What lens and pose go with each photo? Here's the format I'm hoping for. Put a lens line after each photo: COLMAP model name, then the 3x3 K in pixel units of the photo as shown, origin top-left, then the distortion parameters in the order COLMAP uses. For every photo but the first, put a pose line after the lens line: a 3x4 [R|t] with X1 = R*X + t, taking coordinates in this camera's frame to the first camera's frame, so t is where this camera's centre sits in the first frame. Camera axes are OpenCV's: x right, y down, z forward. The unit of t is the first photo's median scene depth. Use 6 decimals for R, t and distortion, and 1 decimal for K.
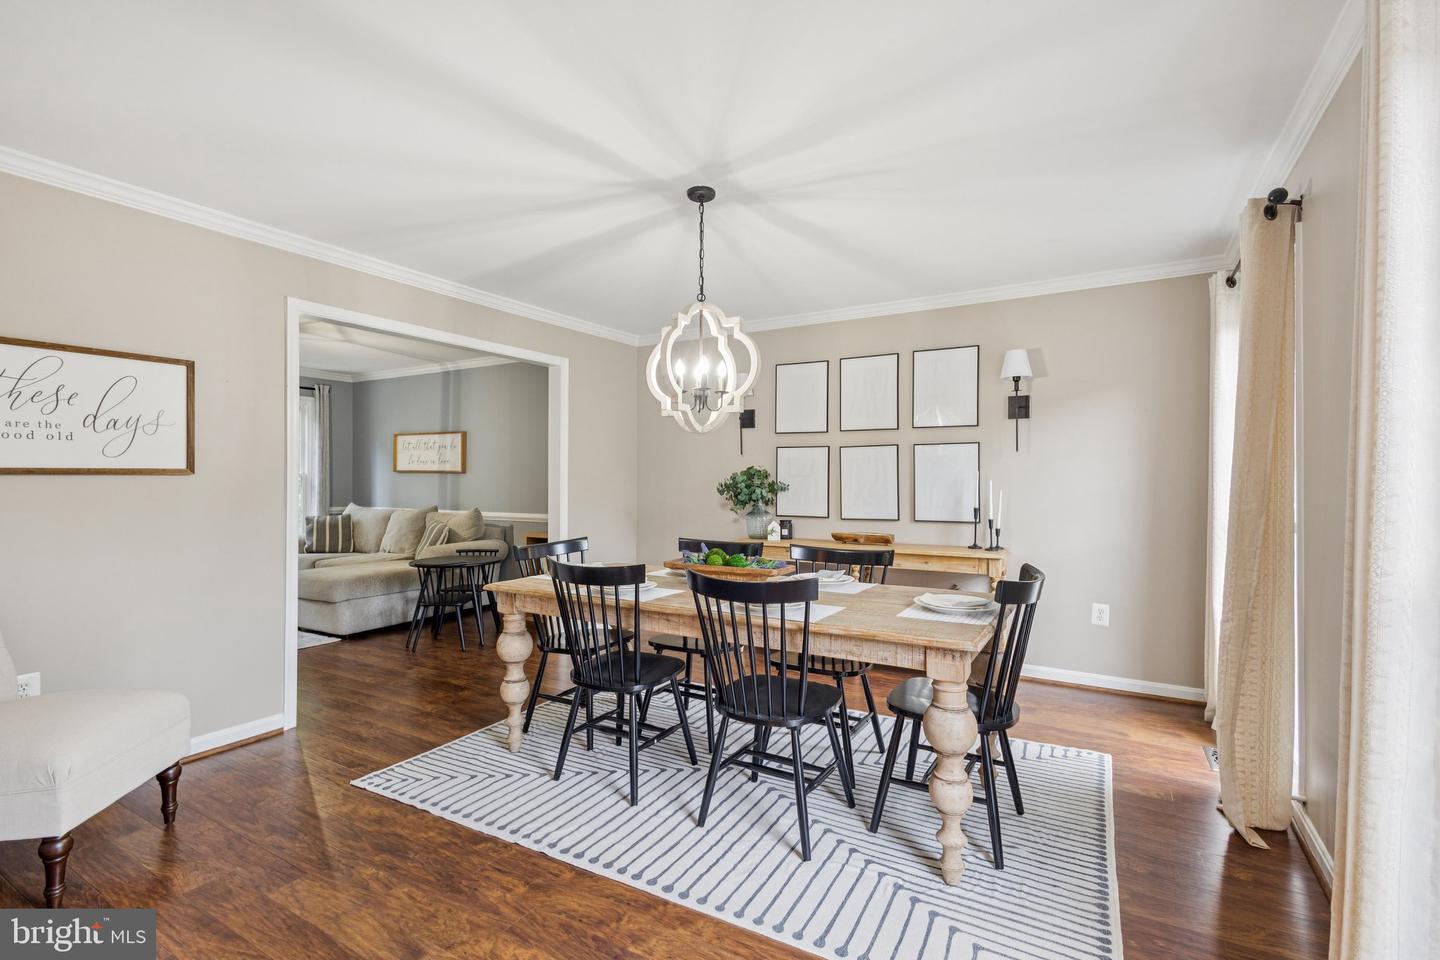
lens RADIAL K [[651.6, 0, 713.9], [0, 651.6, 477.7], [0, 0, 1]] dist [0.000491, -0.000172]
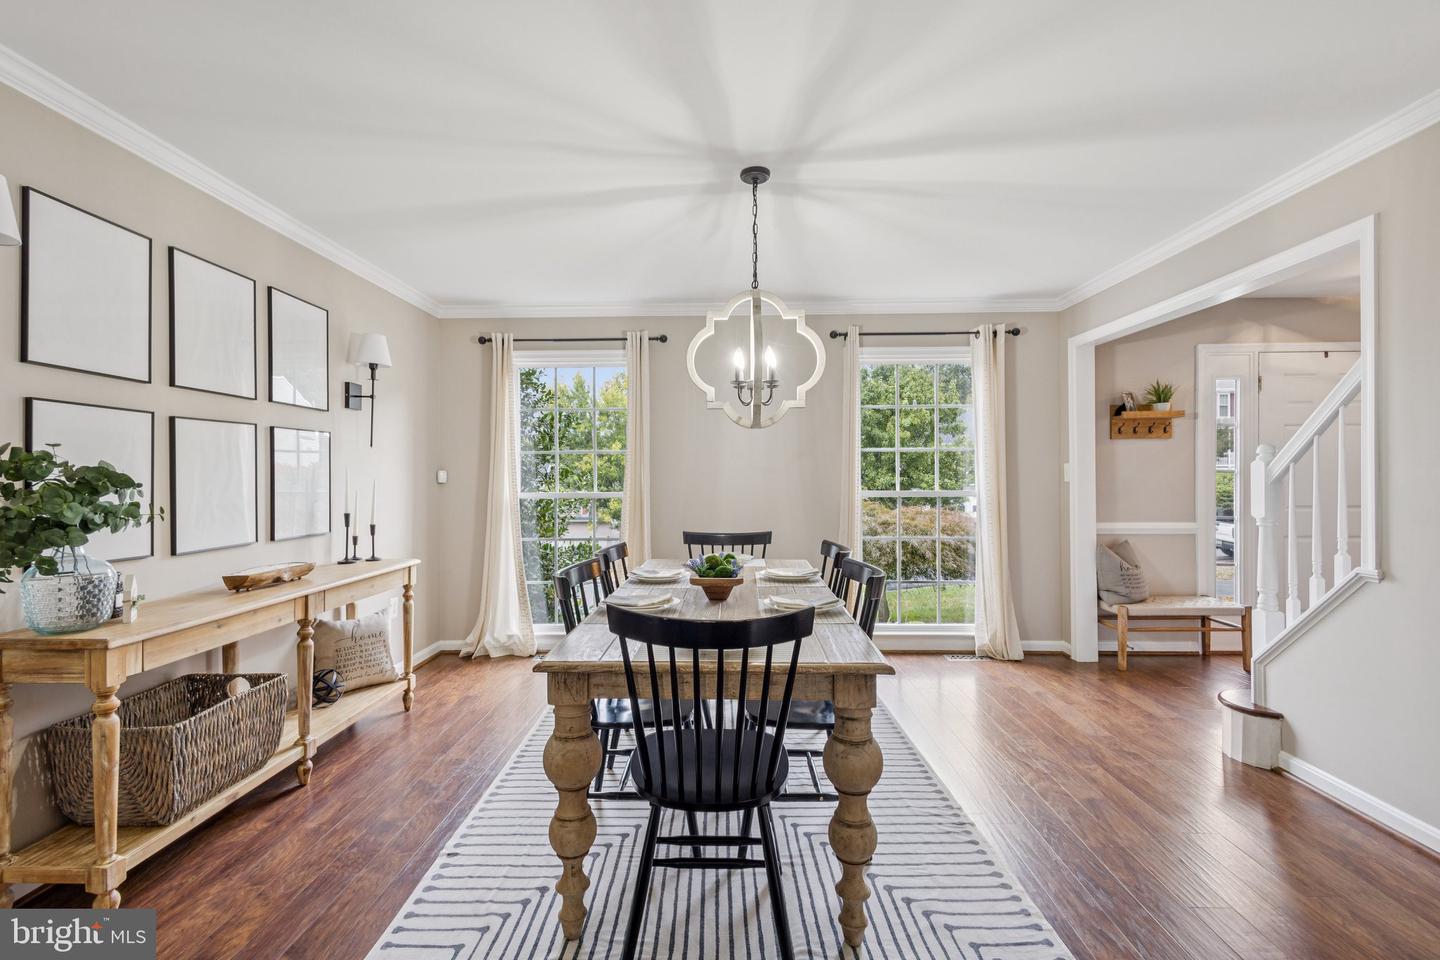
lens RADIAL K [[667.2, 0, 714.7], [0, 667.2, 478.4], [0, 0, 1]] dist [0.011176, 0.000257]
pose [[-0.502400, 0.010780, 0.864568, -0.753975], [0.004476, 0.999941, -0.009867, 0.017677], [-0.864624, -0.001088, -0.502418, 1.394732]]
